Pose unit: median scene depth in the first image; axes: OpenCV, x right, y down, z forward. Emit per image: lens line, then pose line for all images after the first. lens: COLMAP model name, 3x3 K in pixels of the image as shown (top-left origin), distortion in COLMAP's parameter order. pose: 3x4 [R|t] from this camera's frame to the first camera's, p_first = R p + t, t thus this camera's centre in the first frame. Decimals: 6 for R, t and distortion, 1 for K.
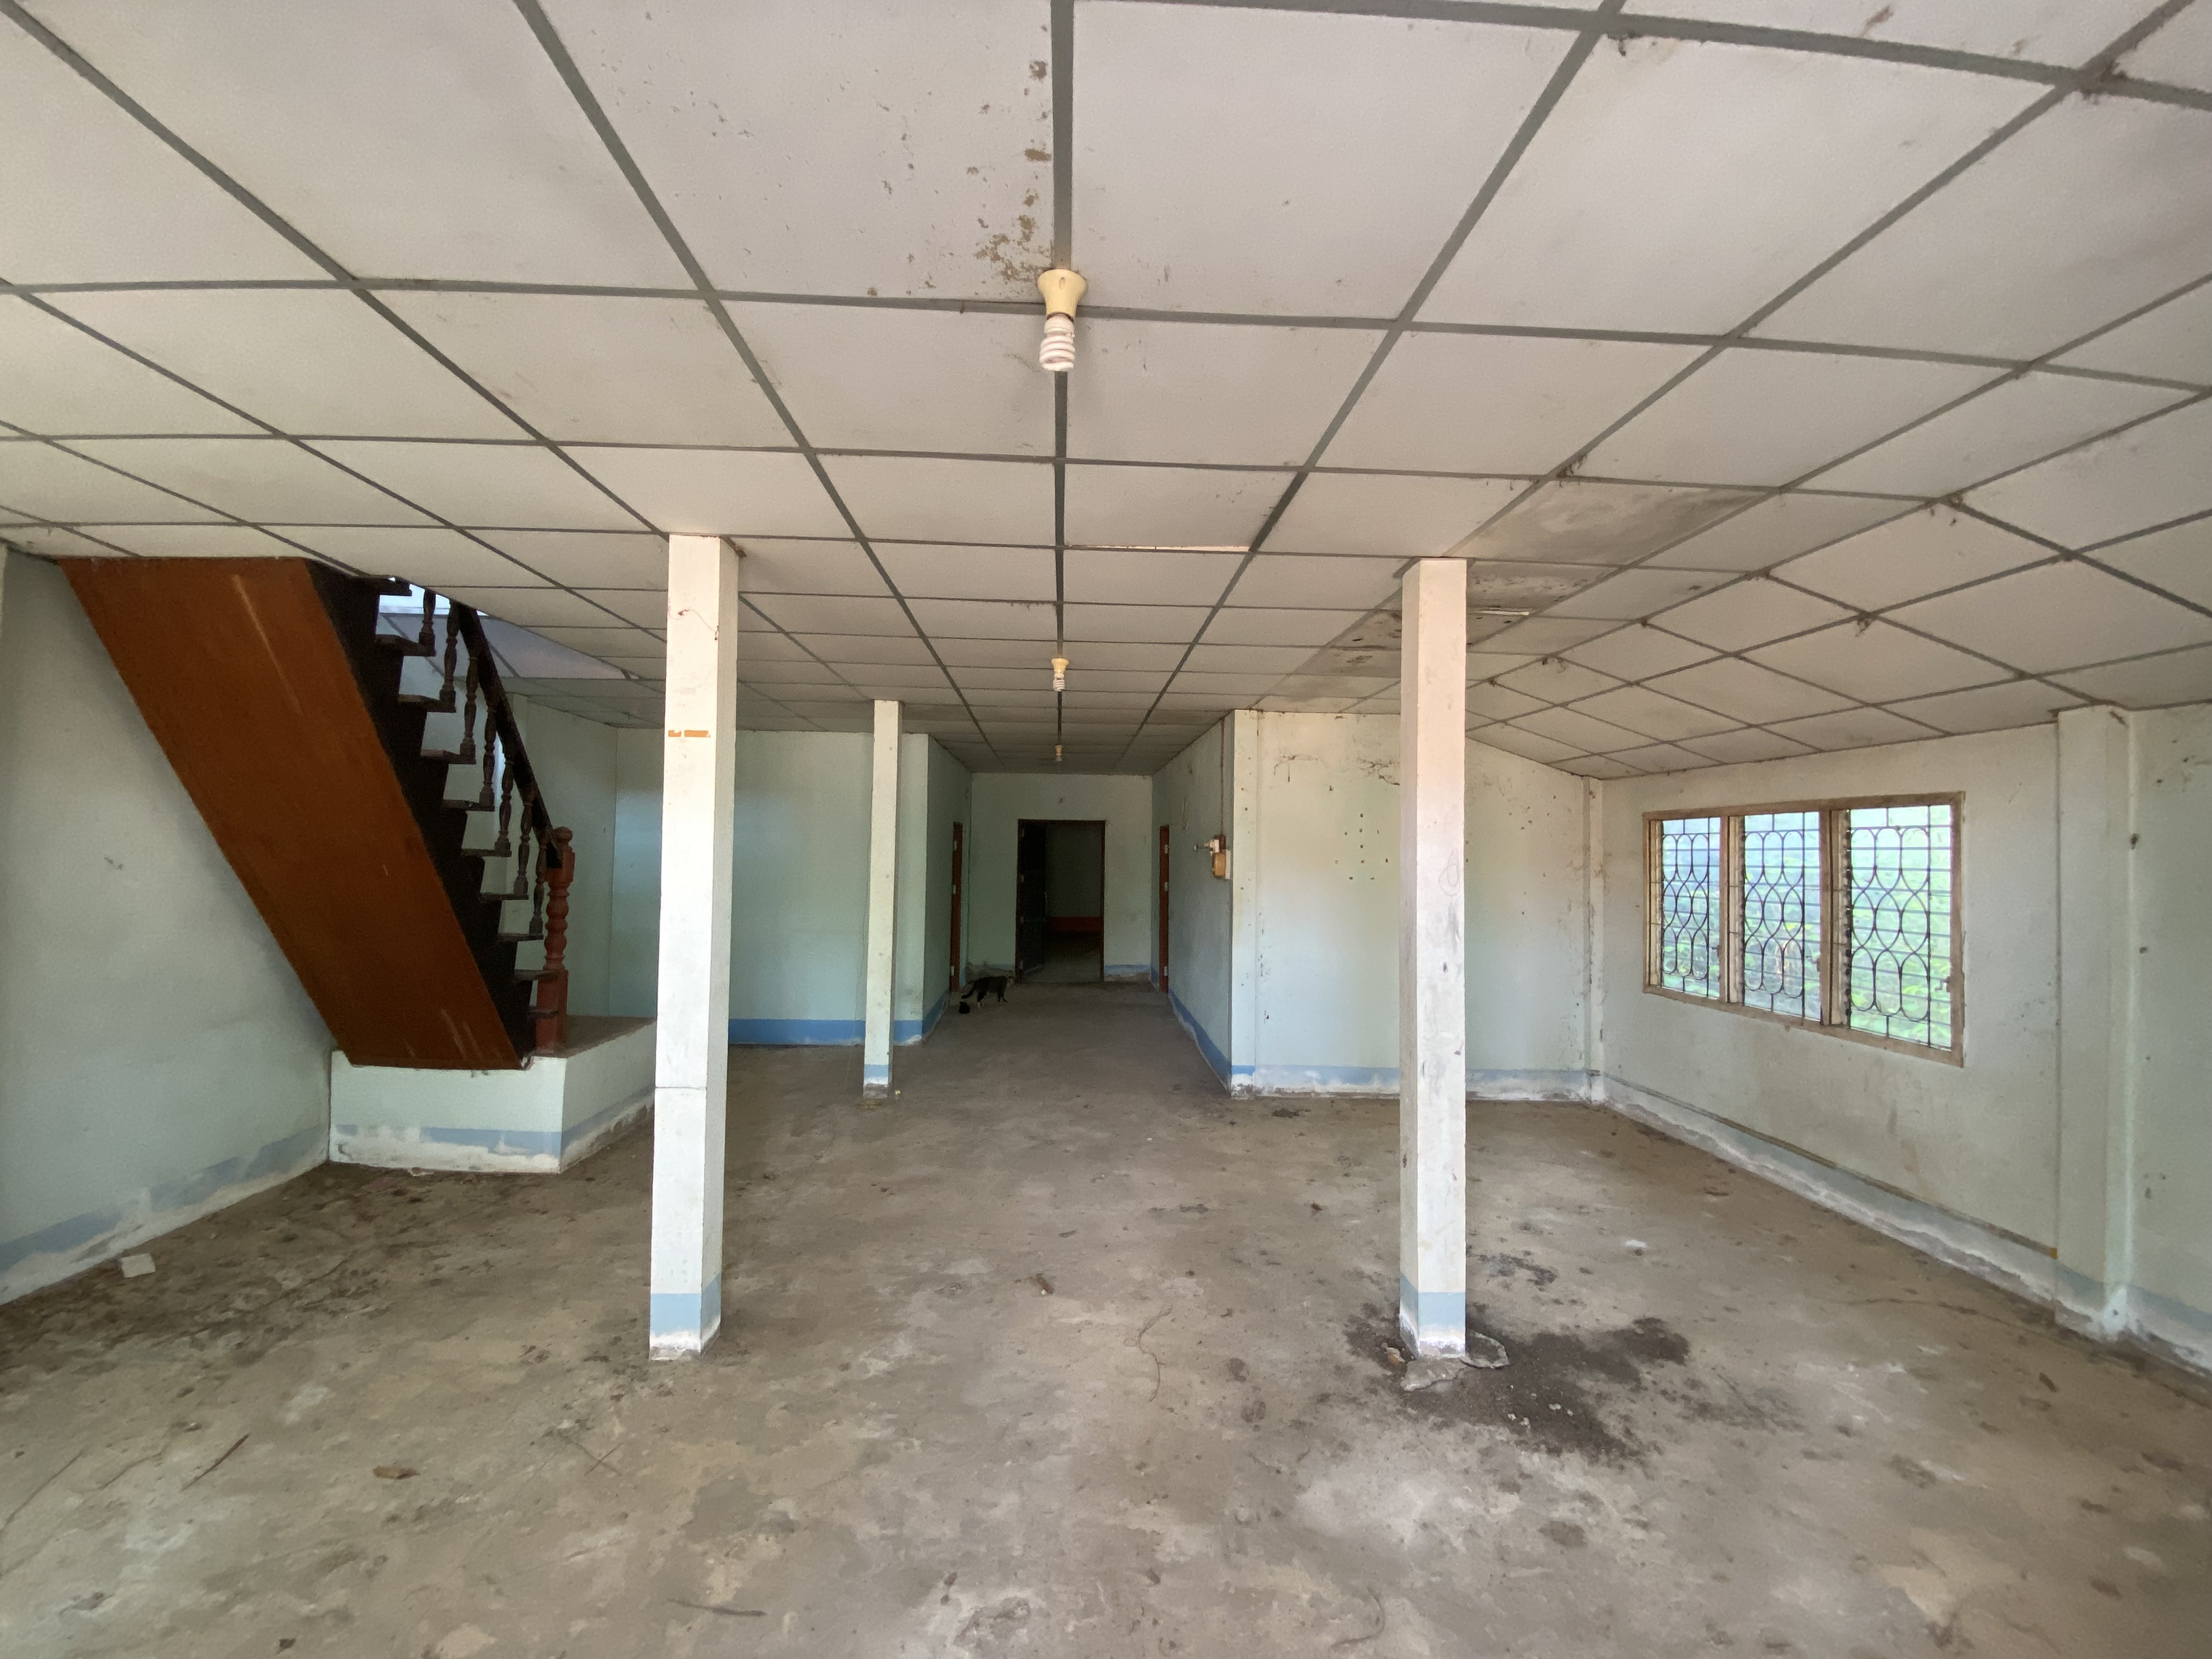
lens RADIAL K [[903.8, 0, 1099.5], [0, 903.8, 823.7], [0, 0, 1]] dist [-0.012695, -0.001663]
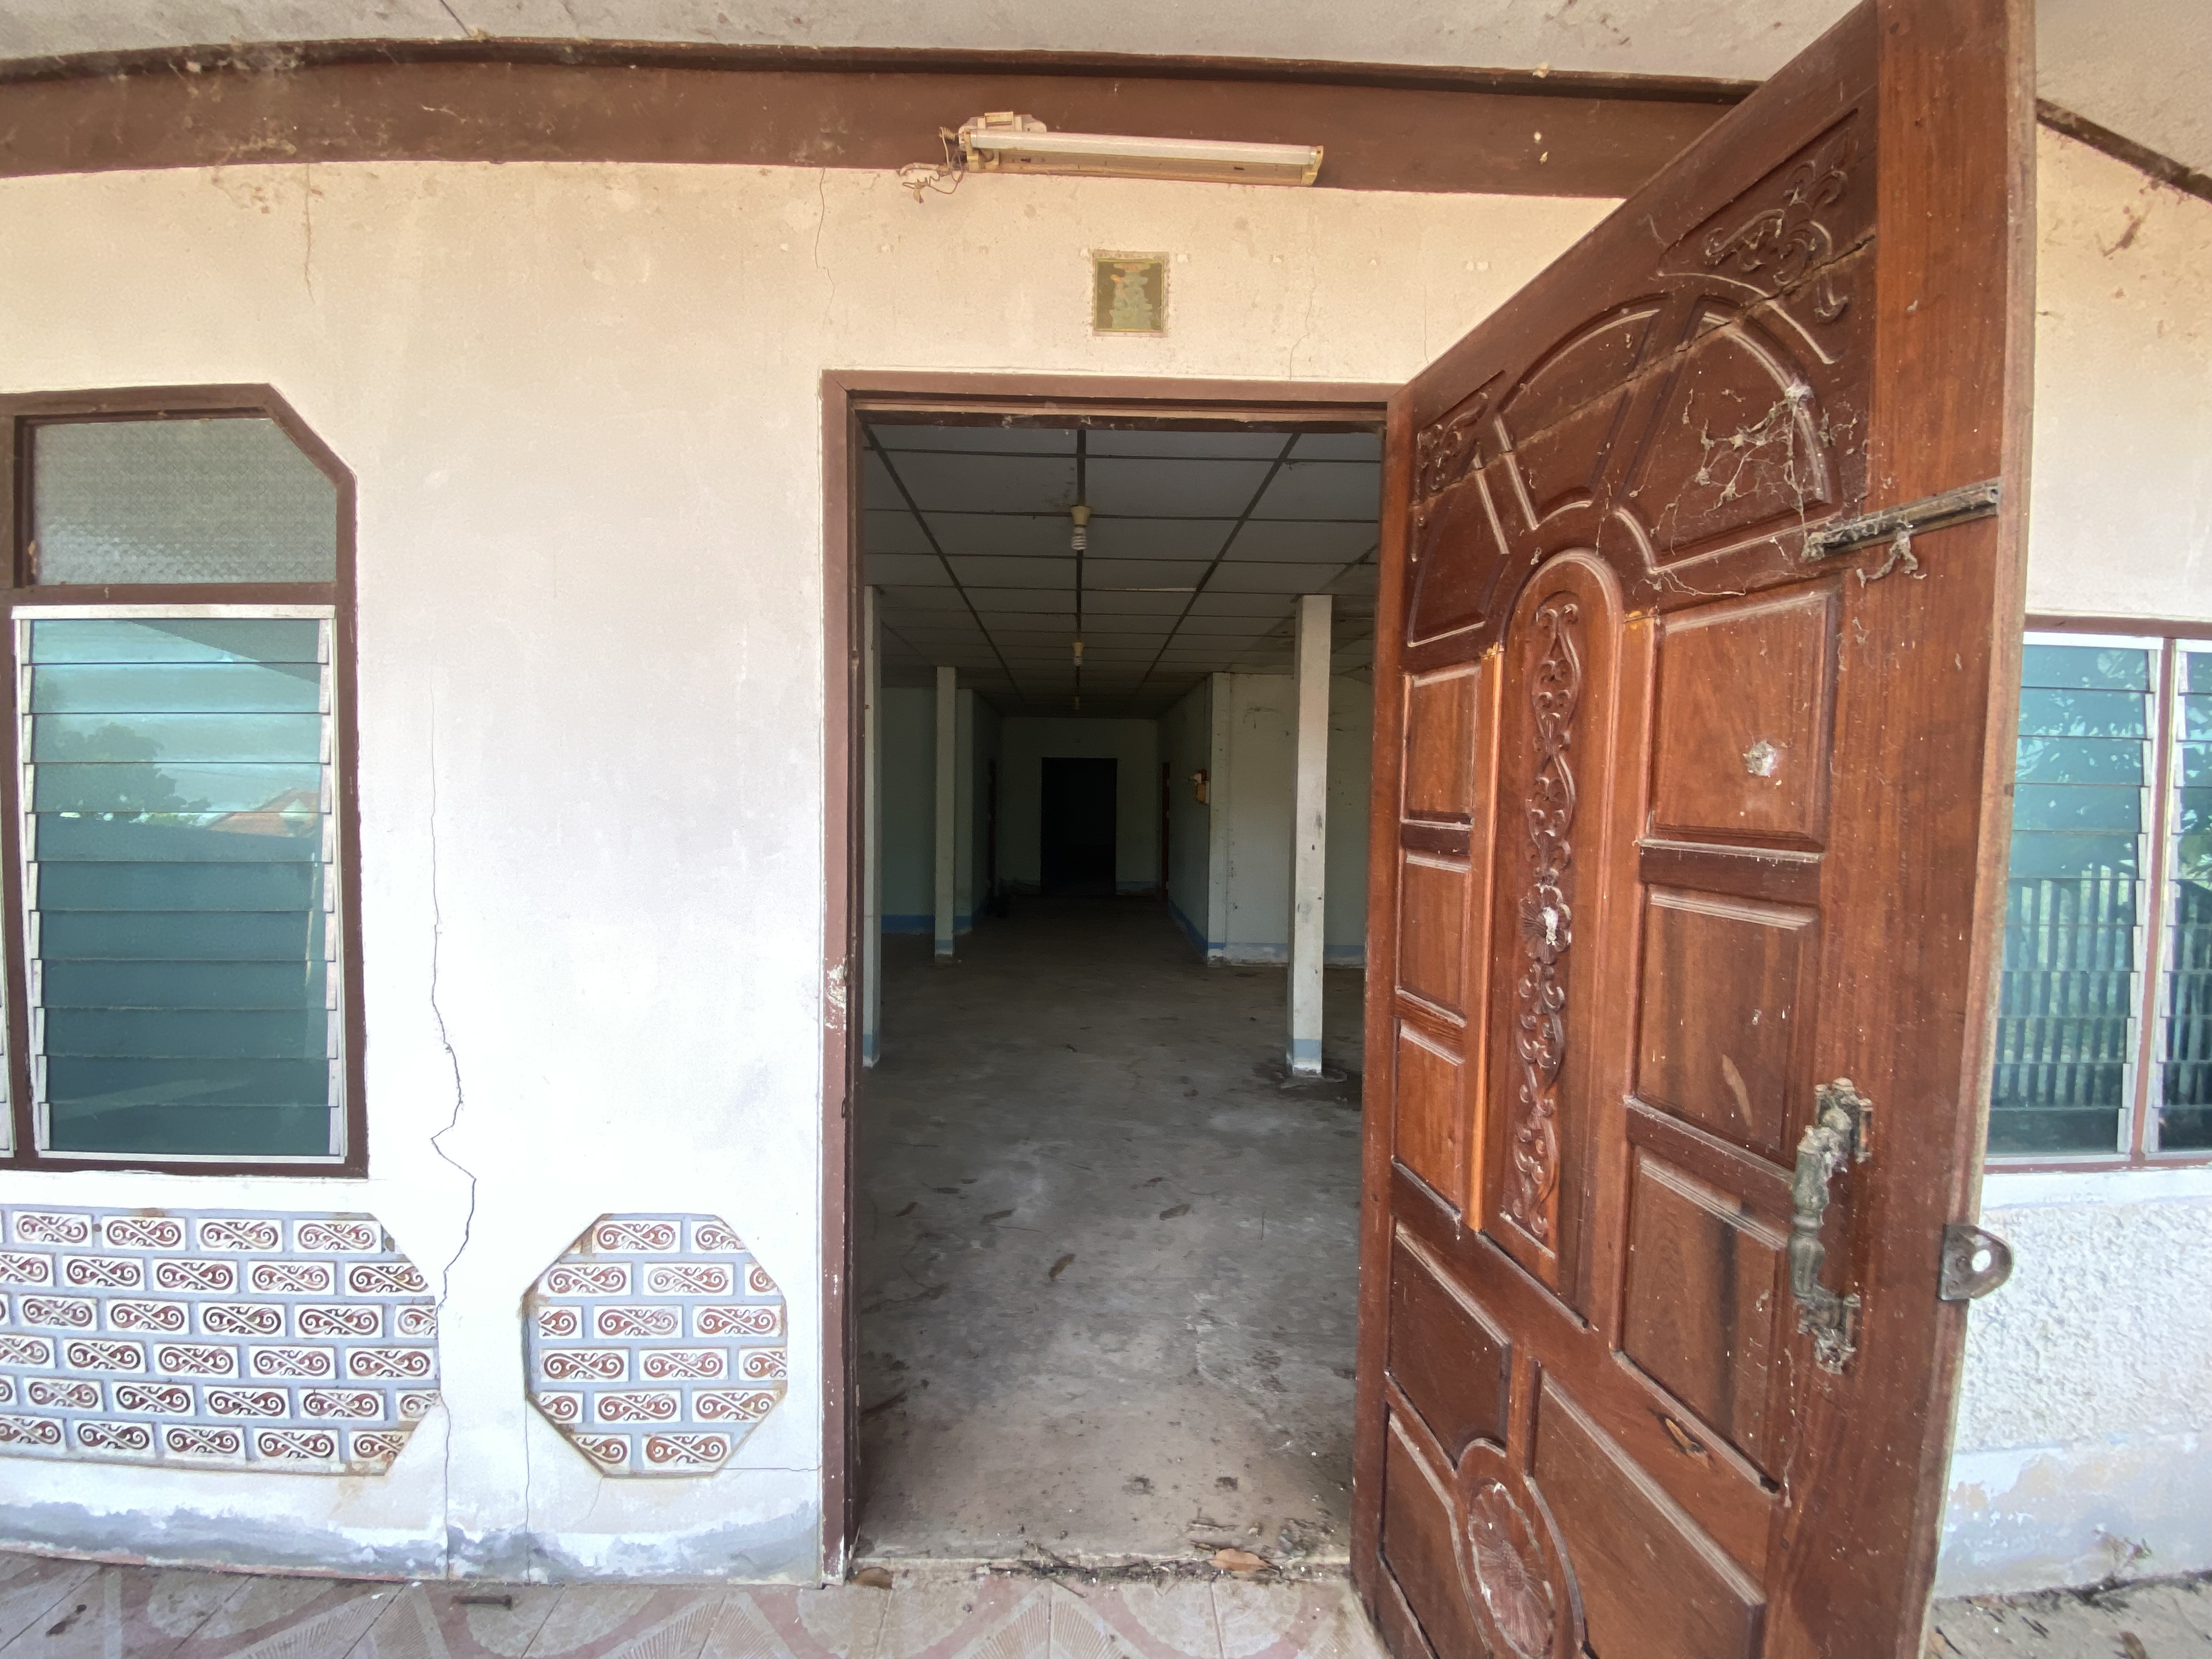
lens RADIAL K [[903.8, 0, 1105.5], [0, 903.8, 835.2], [0, 0, 1]] dist [-0.012695, -0.001663]
pose [[0.999920, -0.000706, -0.012598, 0.011364], [0.001716, 0.996766, 0.080335, 0.001942], [0.012501, -0.080350, 0.996688, -0.318479]]
